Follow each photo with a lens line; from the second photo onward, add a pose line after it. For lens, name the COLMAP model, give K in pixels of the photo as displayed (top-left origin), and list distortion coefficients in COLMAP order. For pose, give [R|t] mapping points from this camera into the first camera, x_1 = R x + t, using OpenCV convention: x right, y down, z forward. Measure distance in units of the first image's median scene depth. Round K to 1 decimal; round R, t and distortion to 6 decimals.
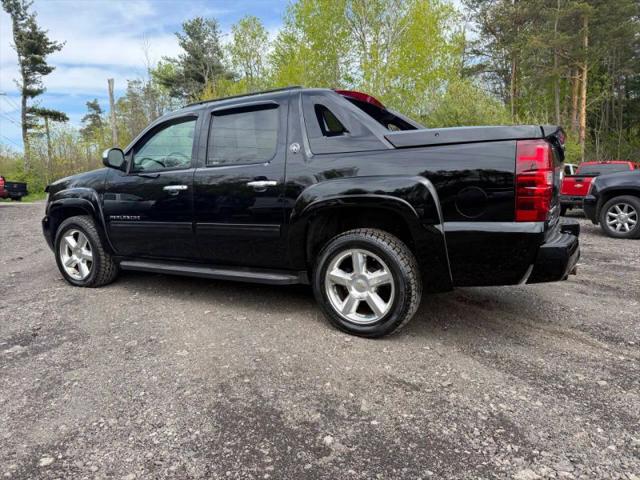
lens RADIAL K [[454.8, 0, 321.5], [0, 454.8, 239.0], [0, 0, 1]] dist [0.017242, -0.021433]
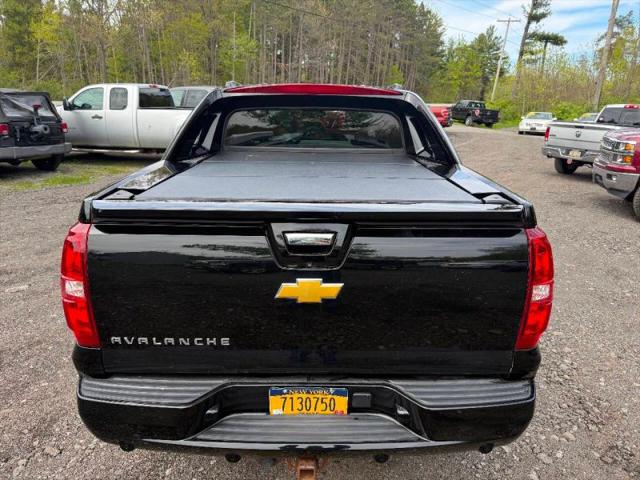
lens RADIAL K [[454.8, 0, 323.3], [0, 454.8, 240.5], [0, 0, 1]] dist [0.017242, -0.021433]
pose [[0.506115, 0.286249, -0.813578, 0.139058], [-0.145422, 0.958133, 0.246644, -0.047821], [0.850118, -0.006517, 0.526552, 0.114811]]
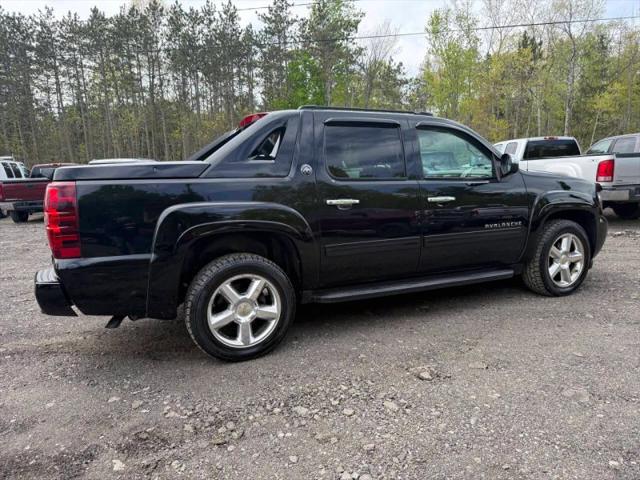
lens RADIAL K [[455.6, 0, 317.6], [0, 455.6, 240.6], [0, 0, 1]] dist [0.021299, -0.025406]
pose [[-0.588534, 0.158920, -0.792699, 0.155467], [-0.062760, 0.968551, 0.240771, -0.055398], [0.806033, 0.191452, -0.560051, 0.318721]]
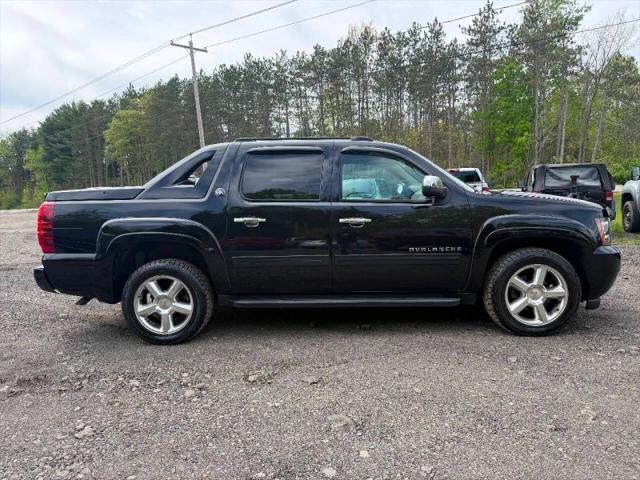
lens RADIAL K [[455.6, 0, 321.0], [0, 455.6, 237.7], [0, 0, 1]] dist [0.021299, -0.025406]
pose [[-0.888632, 0.094325, -0.448817, 0.079205], [-0.008370, 0.975123, 0.221506, -0.064821], [0.458545, 0.200594, -0.865736, 0.407377]]
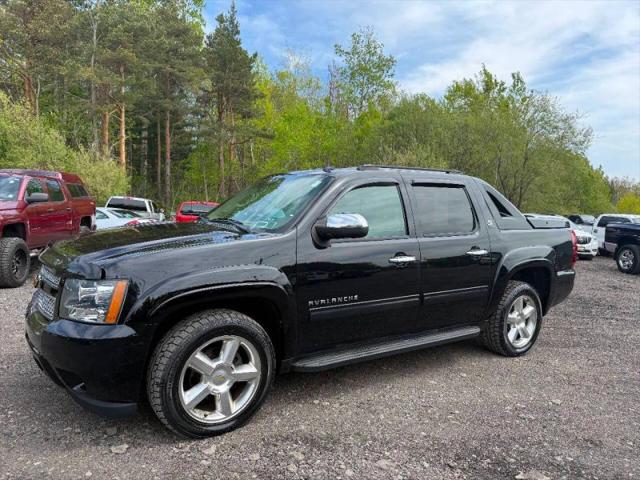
lens RADIAL K [[454.8, 0, 321.6], [0, 454.8, 239.8], [0, 0, 1]] dist [0.017242, -0.021433]
pose [[0.428209, -0.029461, 0.903199, -0.219678], [0.074114, 0.997246, -0.002609, -0.029042], [-0.900635, 0.068057, 0.429213, 0.135792]]
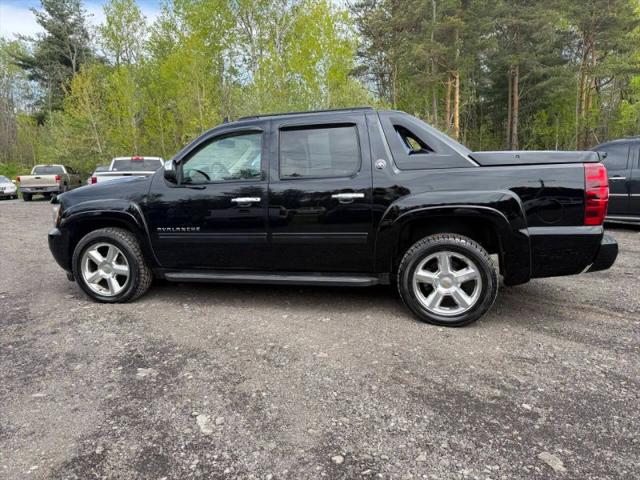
lens RADIAL K [[455.6, 0, 320.6], [0, 455.6, 235.7], [0, 0, 1]] dist [0.021299, -0.025406]
pose [[0.961490, -0.041976, 0.271616, -0.079471], [0.039327, 0.999111, 0.015192, -0.007175], [-0.272012, -0.003925, 0.962286, -0.006427]]
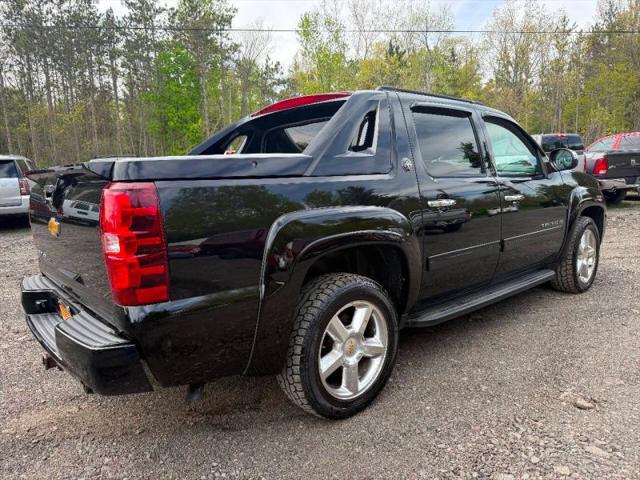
lens RADIAL K [[455.6, 0, 319.9], [0, 455.6, 239.3], [0, 0, 1]] dist [0.021299, -0.025406]
pose [[-0.329891, 0.178827, -0.926927, 0.158805], [-0.083176, 0.972569, 0.217235, -0.046682], [0.940348, 0.148762, -0.305967, 0.243096]]
